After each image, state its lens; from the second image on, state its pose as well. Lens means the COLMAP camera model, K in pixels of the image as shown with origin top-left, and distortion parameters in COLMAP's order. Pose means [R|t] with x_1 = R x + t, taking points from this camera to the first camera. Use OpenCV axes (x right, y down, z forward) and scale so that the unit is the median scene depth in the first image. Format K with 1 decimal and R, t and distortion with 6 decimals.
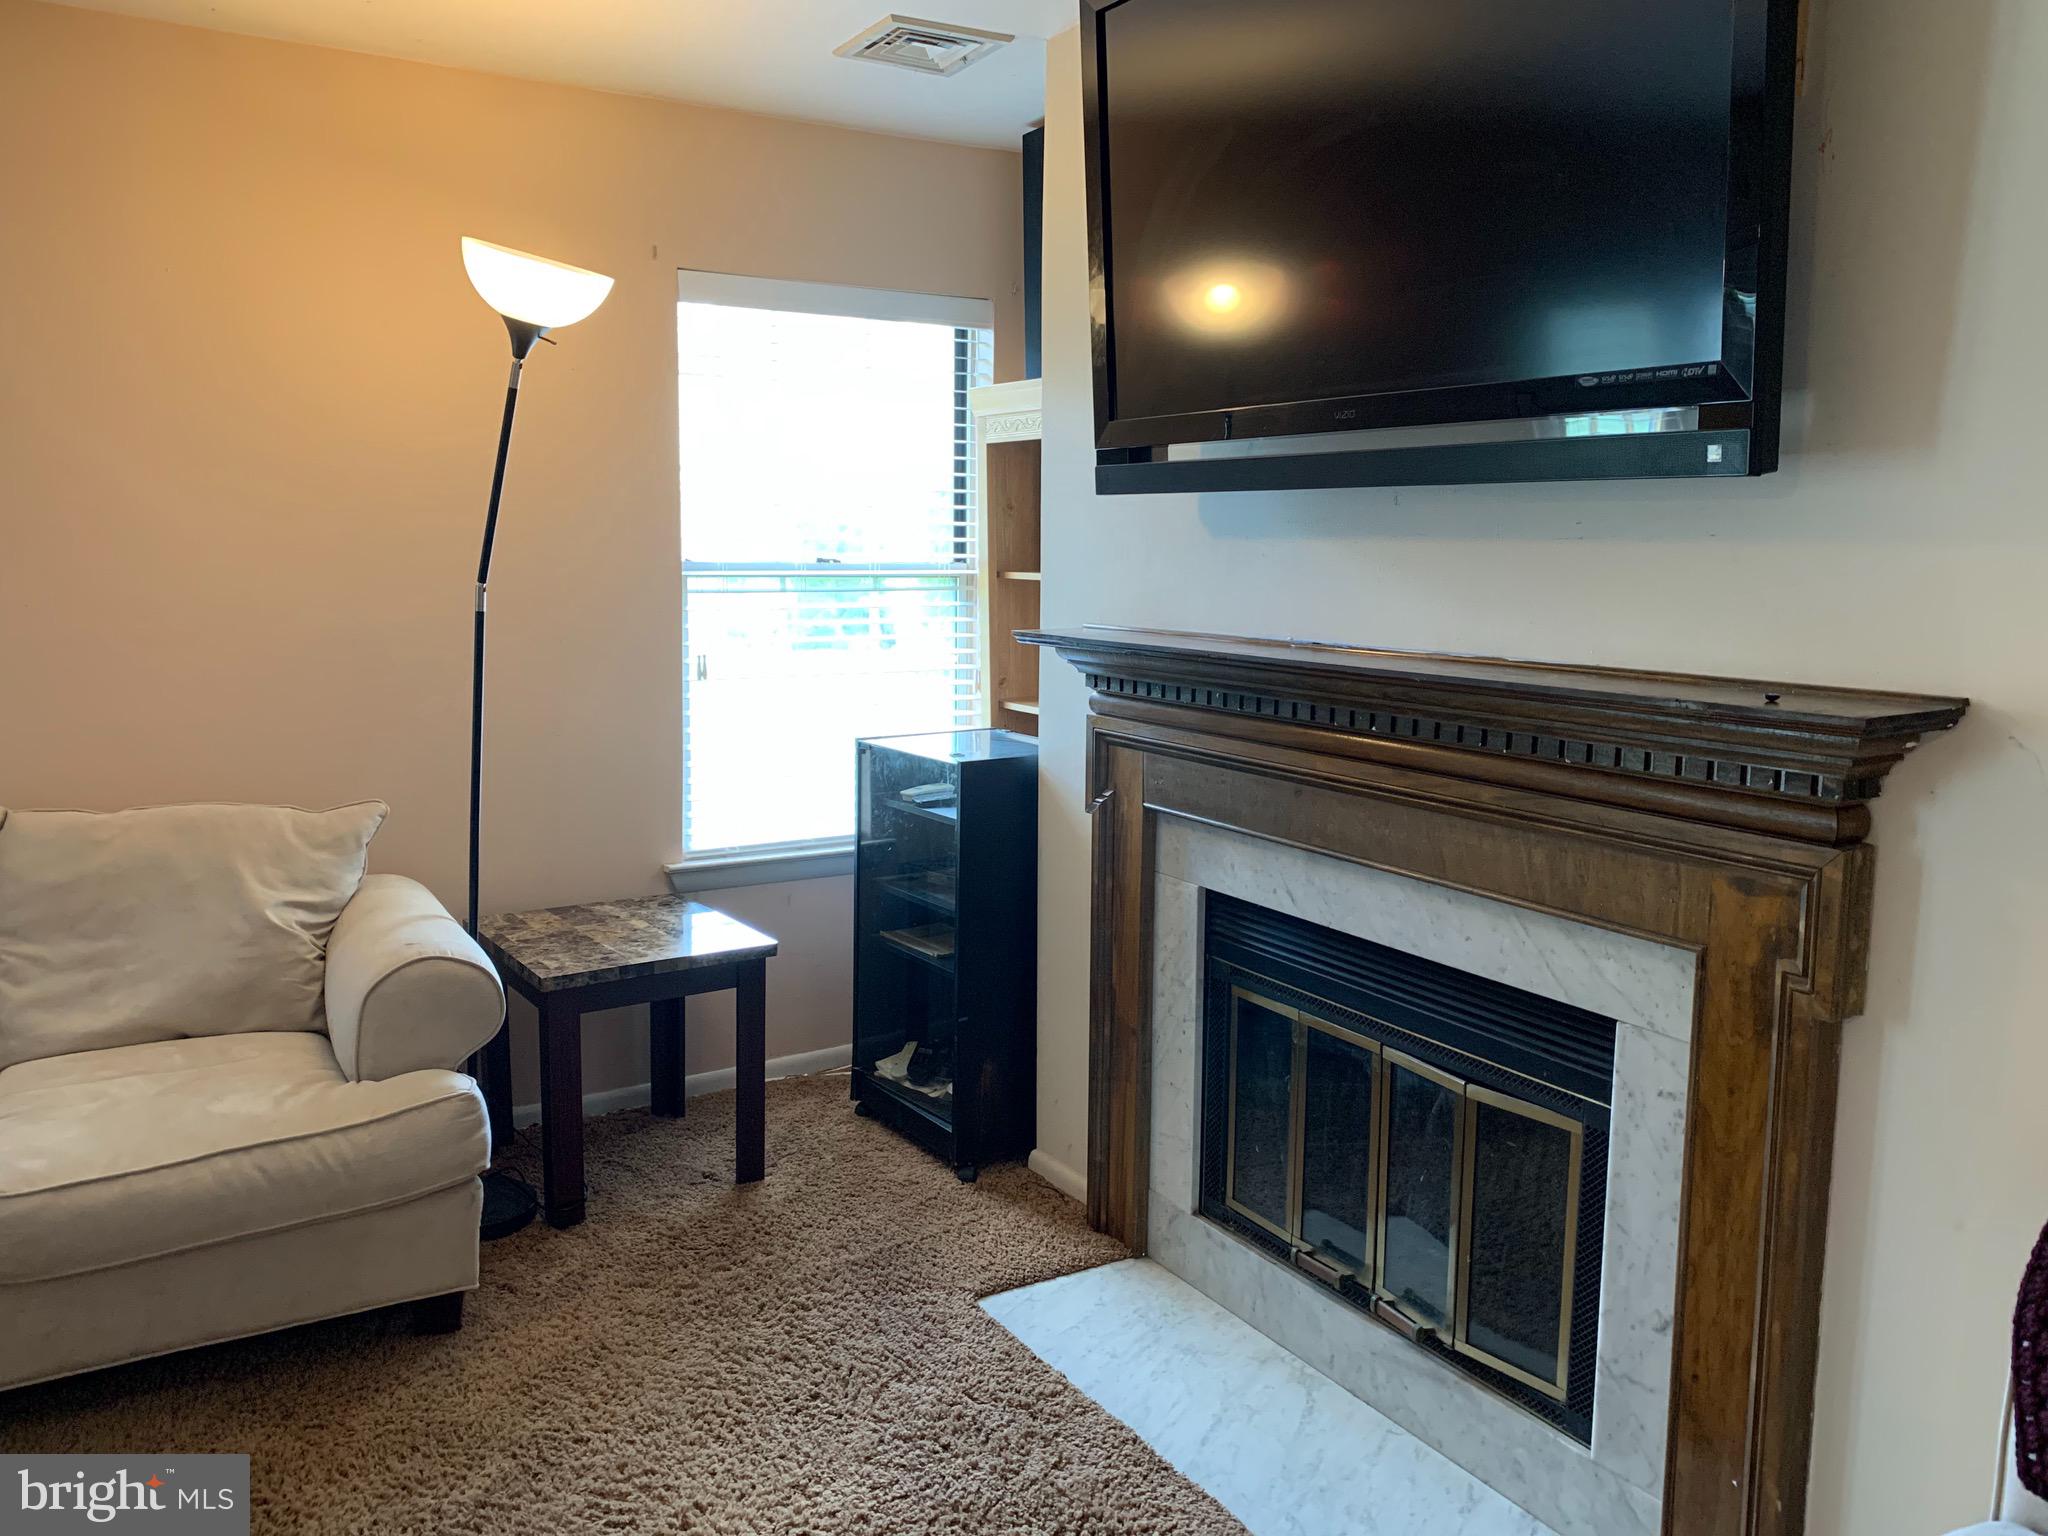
lens RADIAL K [[1555.6, 0, 1021.5], [0, 1555.6, 756.5], [0, 0, 1]] dist [0.005523, -0.033054]
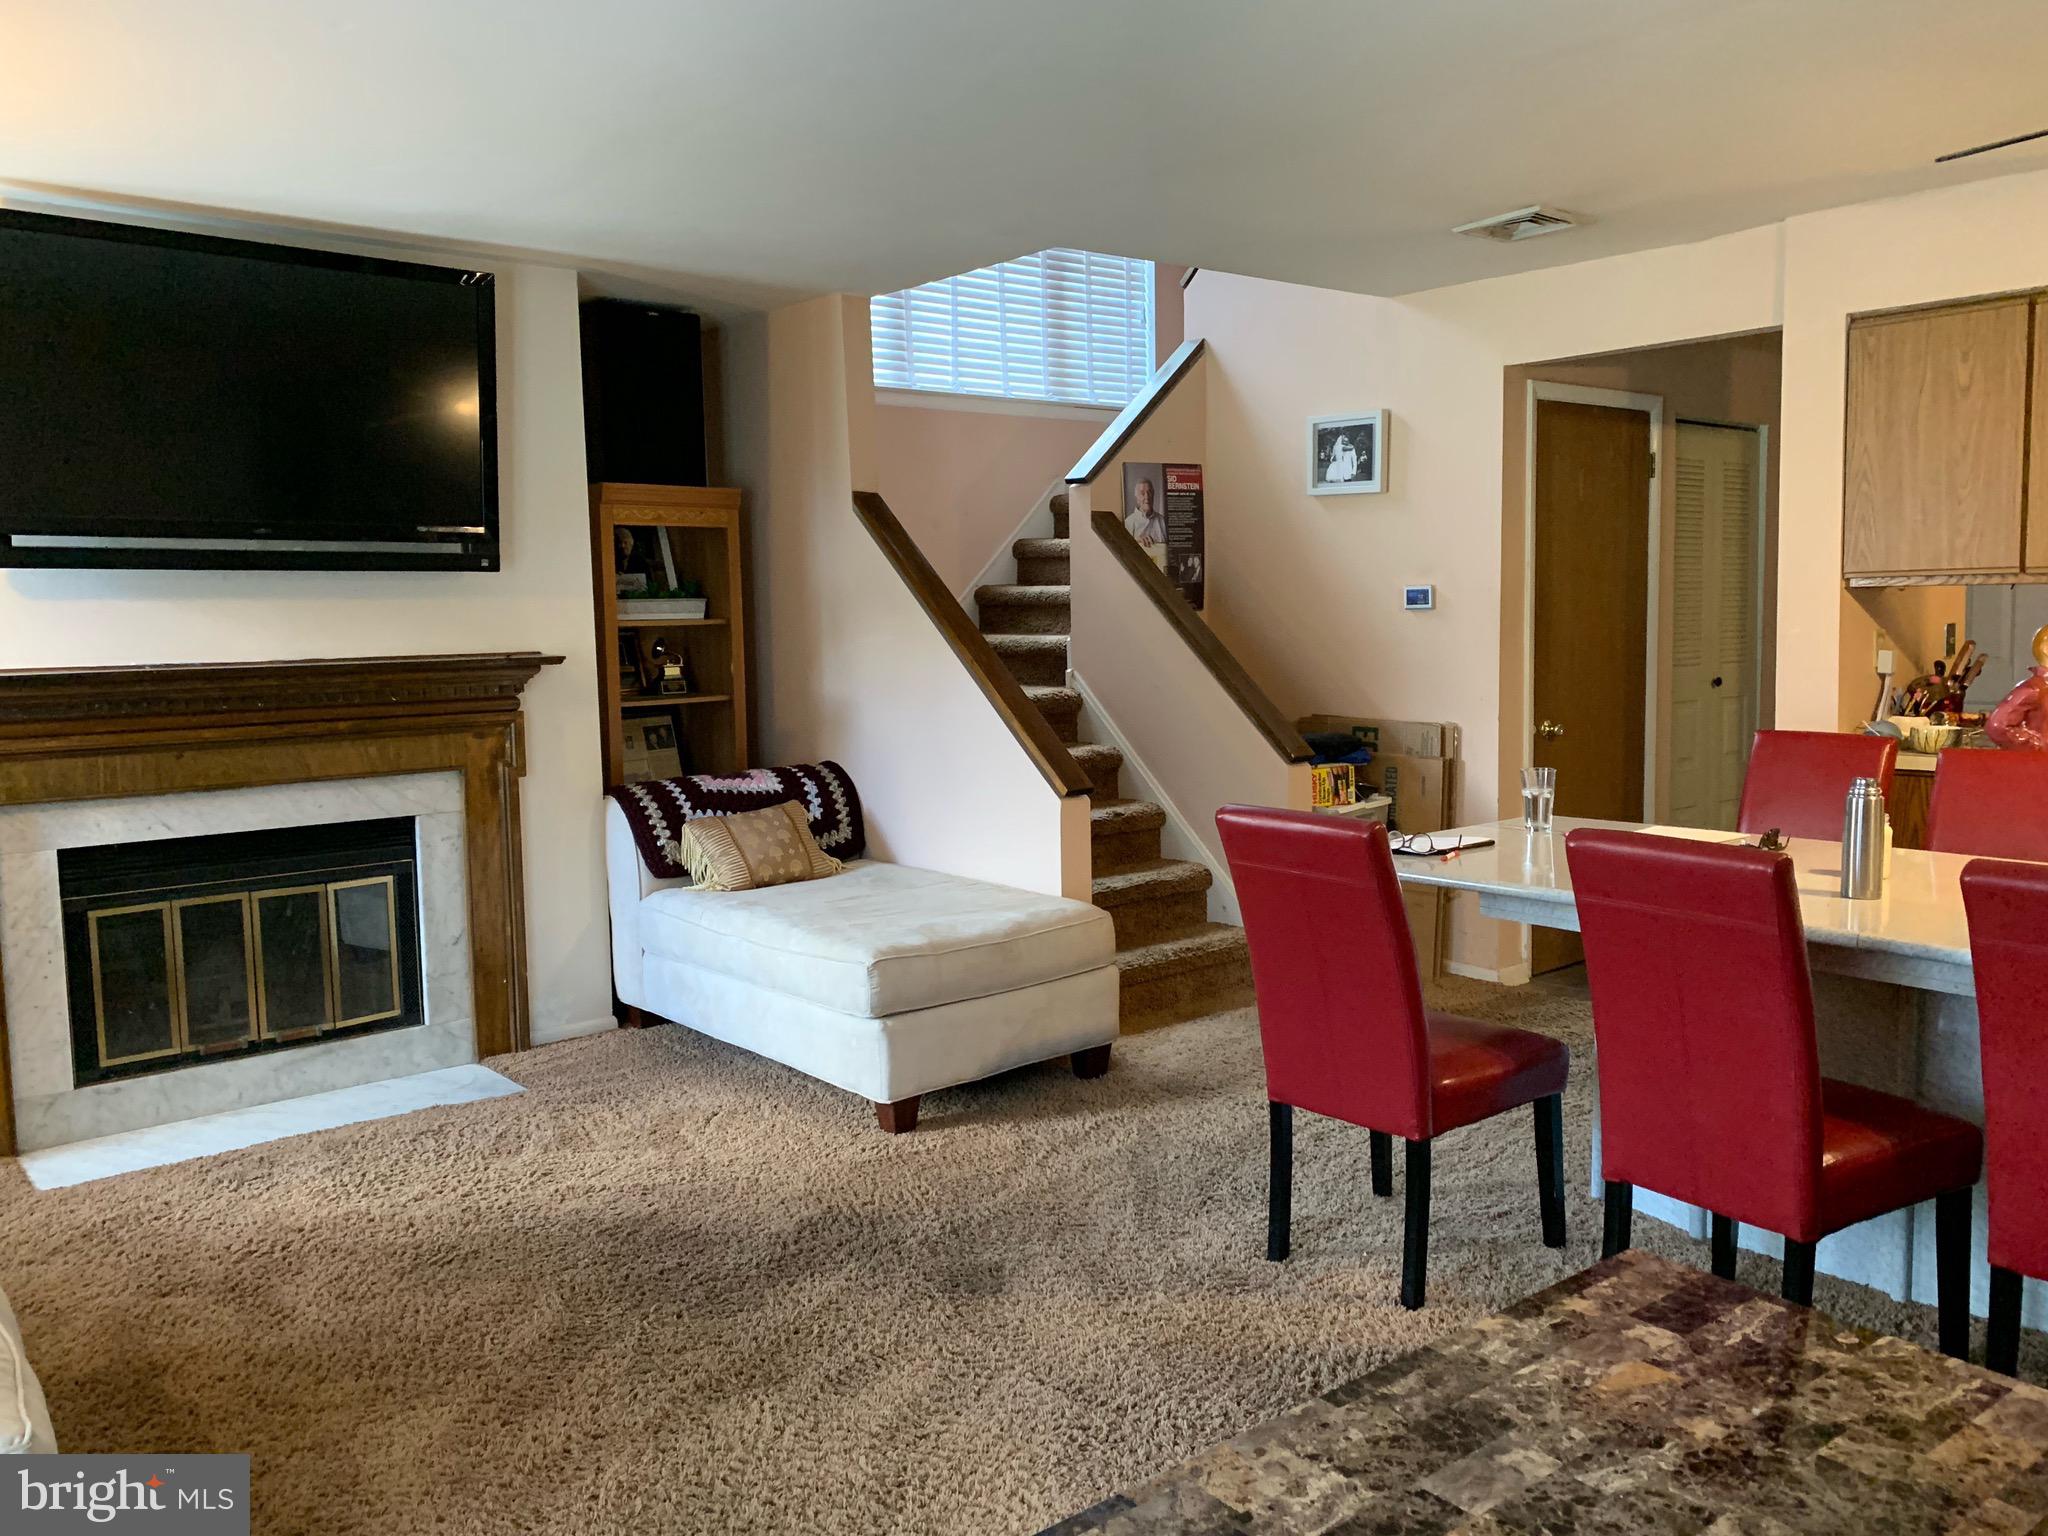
lens RADIAL K [[1560.8, 0, 1016.4], [0, 1560.8, 747.5], [0, 0, 1]] dist [0.031386, -0.035906]
pose [[-0.153496, -0.088634, 0.984166, -1.856883], [0.154180, 0.981623, 0.112452, -0.043025], [-0.976047, 0.169000, -0.137010, 0.437753]]
